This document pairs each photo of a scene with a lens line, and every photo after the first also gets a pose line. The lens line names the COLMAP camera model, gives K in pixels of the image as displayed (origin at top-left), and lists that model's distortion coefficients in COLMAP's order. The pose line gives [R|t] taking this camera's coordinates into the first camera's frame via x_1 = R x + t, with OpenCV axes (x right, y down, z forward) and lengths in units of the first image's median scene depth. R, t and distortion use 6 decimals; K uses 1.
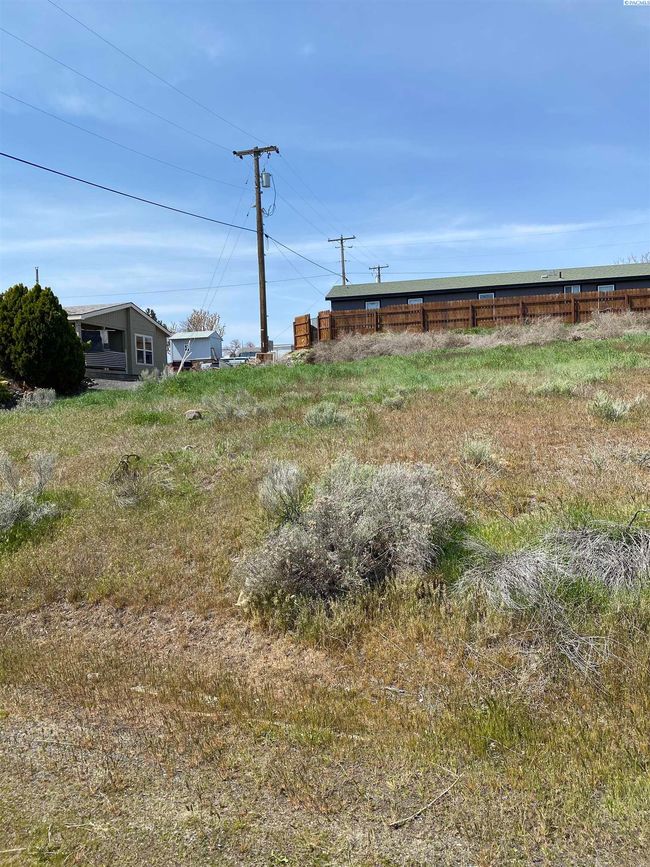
lens RADIAL K [[473.4, 0, 325.0], [0, 473.4, 433.5], [0, 0, 1]] dist [-0.166807, 0.032866]
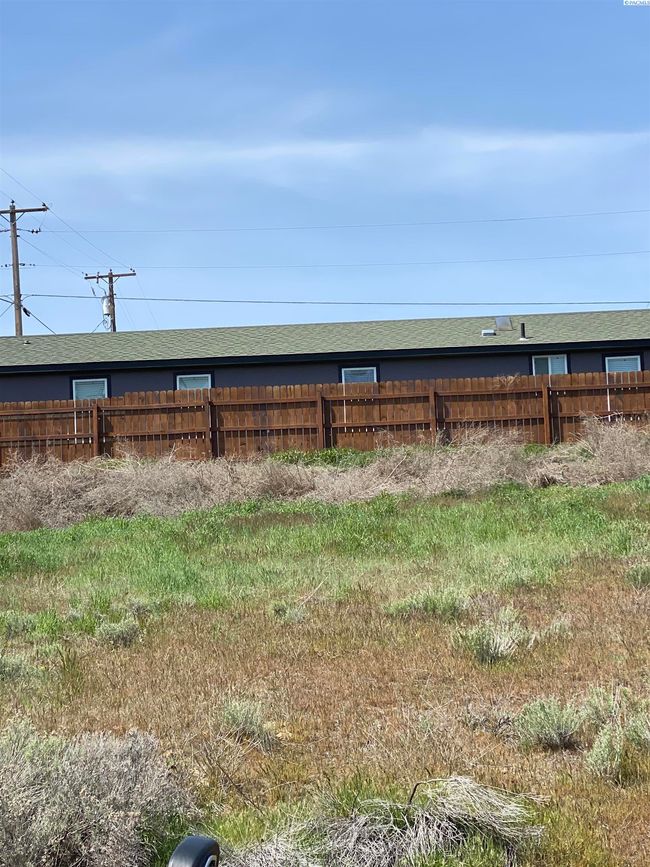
lens RADIAL K [[2423.6, 0, 325.0], [0, 2423.6, 433.5], [0, 0, 1]] dist [0.468246, 0.133105]
pose [[0.985900, 0.009923, 0.167043, -0.057716], [0.012341, 0.991210, -0.131719, 0.054043], [-0.166882, 0.131923, 0.977111, -1.263315]]
